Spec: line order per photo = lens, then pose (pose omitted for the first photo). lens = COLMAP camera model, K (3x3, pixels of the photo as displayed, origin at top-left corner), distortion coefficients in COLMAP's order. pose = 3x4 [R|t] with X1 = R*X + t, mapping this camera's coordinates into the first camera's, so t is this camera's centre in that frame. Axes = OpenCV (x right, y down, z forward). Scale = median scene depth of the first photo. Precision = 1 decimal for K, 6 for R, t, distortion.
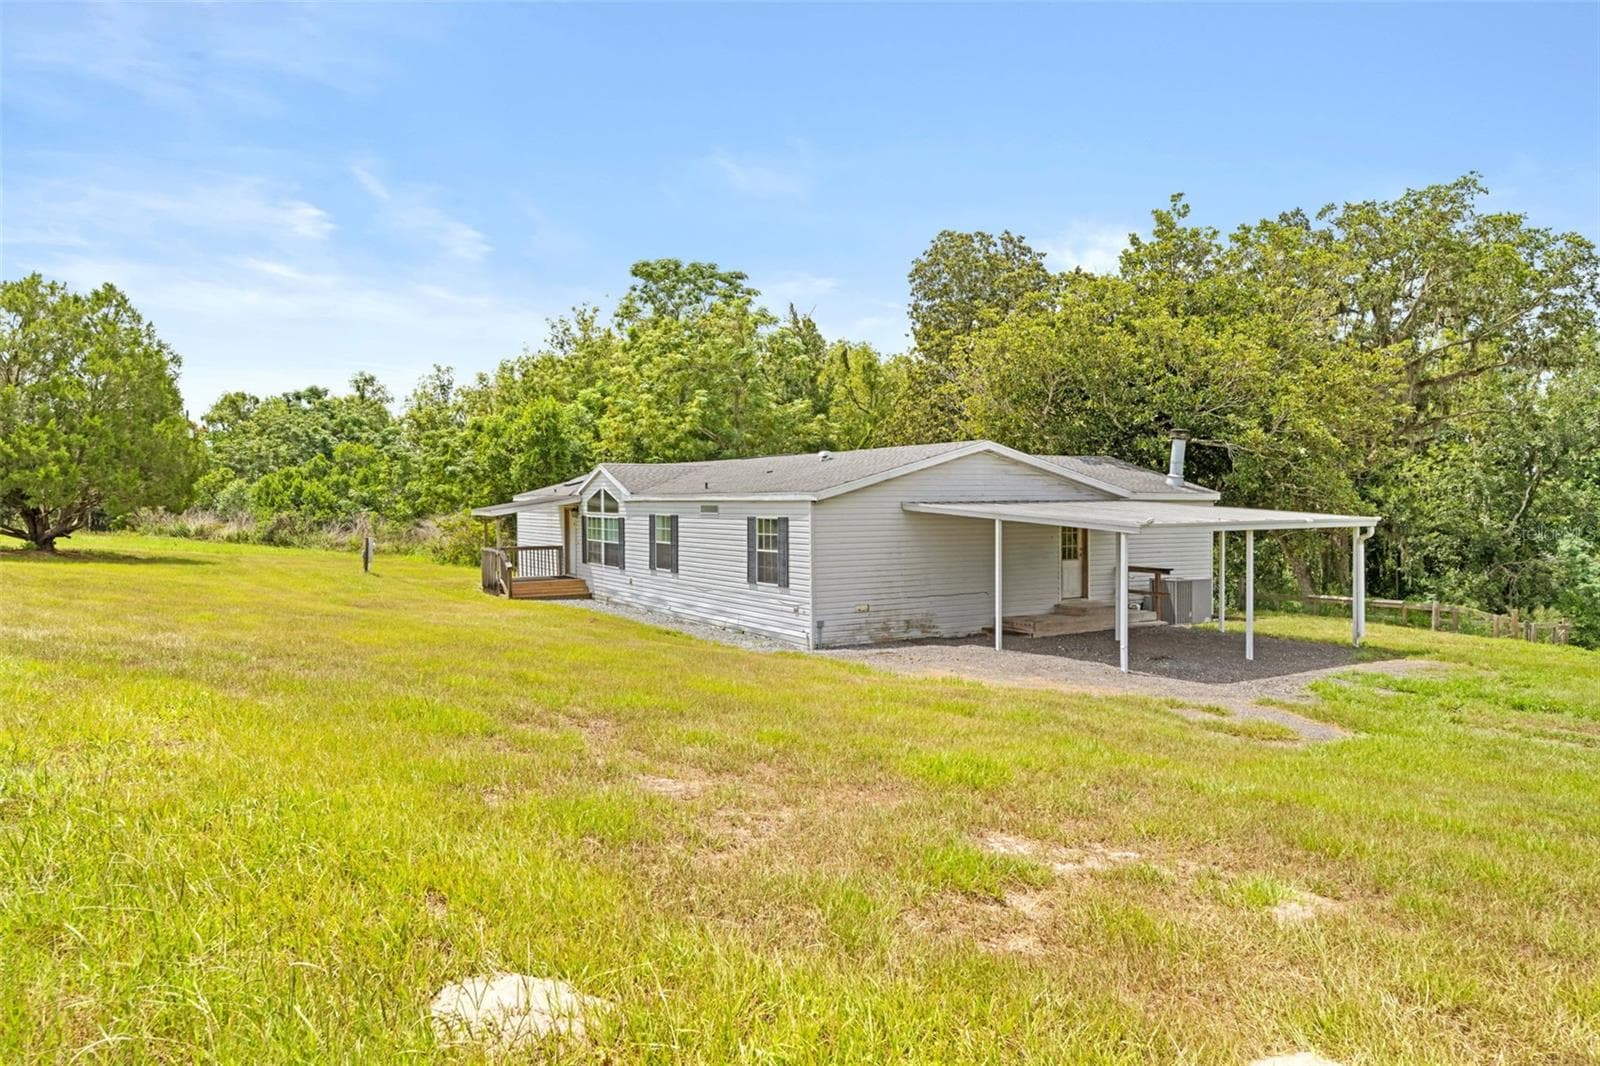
lens RADIAL K [[1058.4, 0, 801.0], [0, 1058.4, 531.0], [0, 0, 1]] dist [-0.001037, -0.001343]
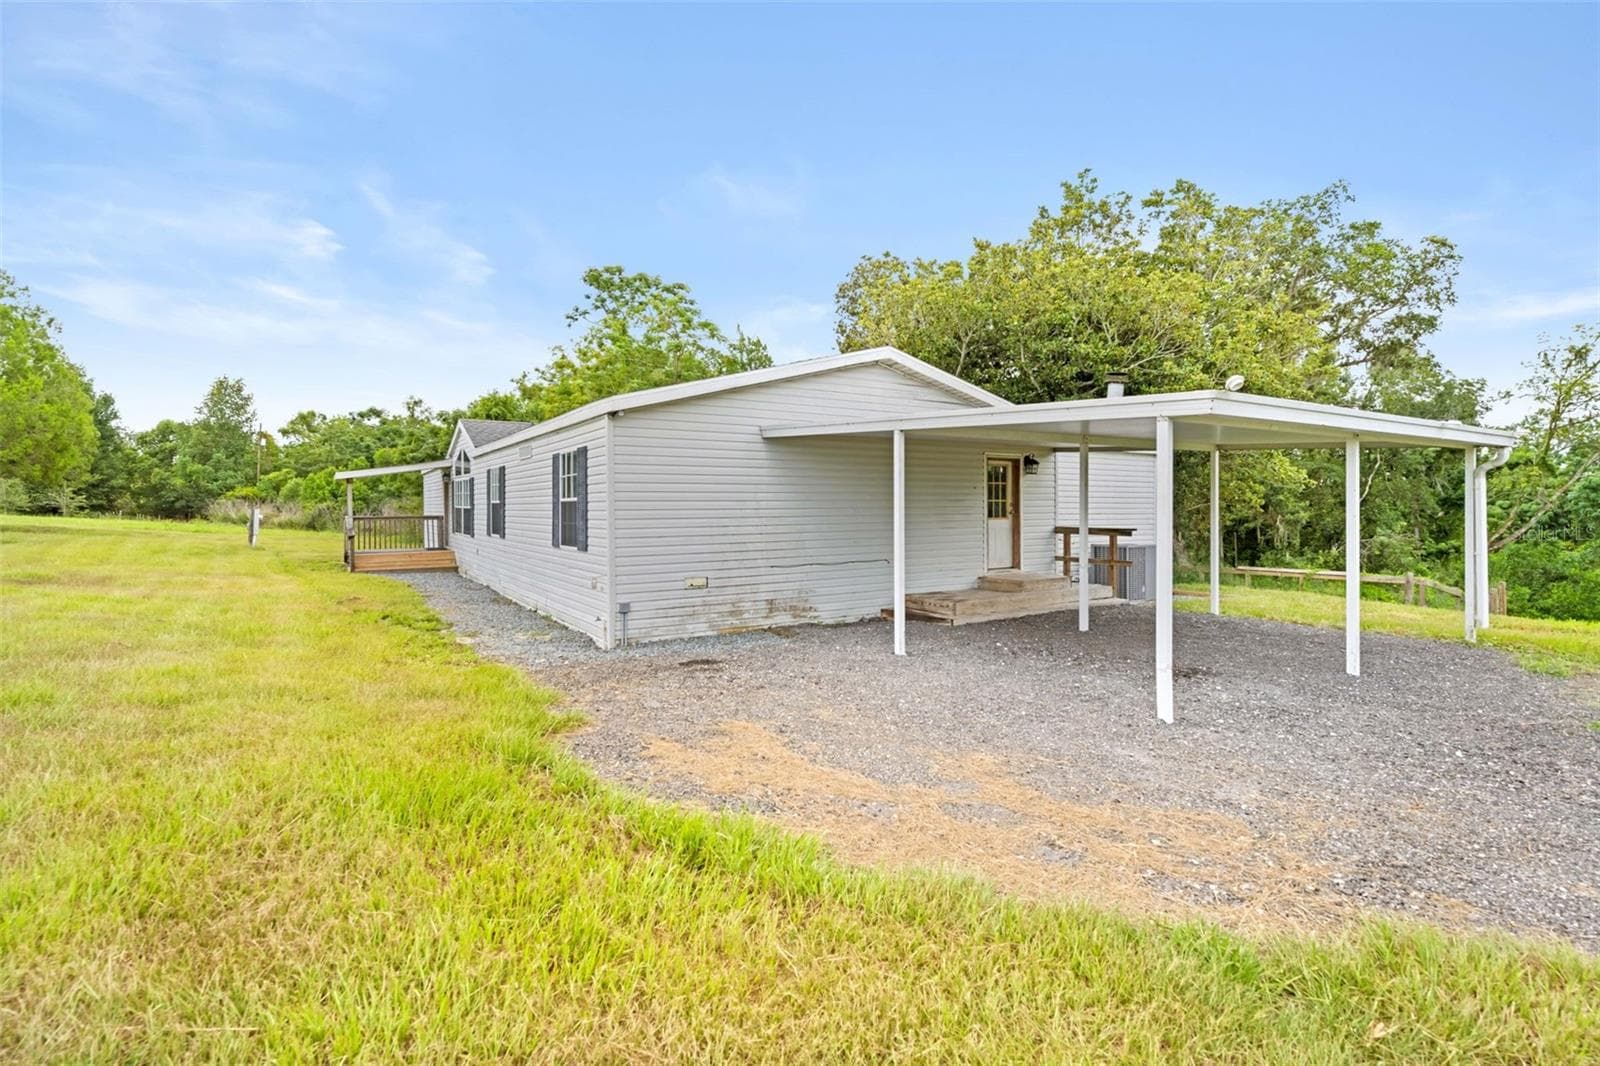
lens RADIAL K [[736.0, 0, 804.6], [0, 736.0, 512.2], [0, 0, 1]] dist [0.001236, 0.000145]
pose [[0.999339, 0.000646, 0.036355, 0.094353], [0.000133, 0.999771, -0.021405, 0.033899], [-0.036361, 0.021396, 0.999110, 0.467919]]
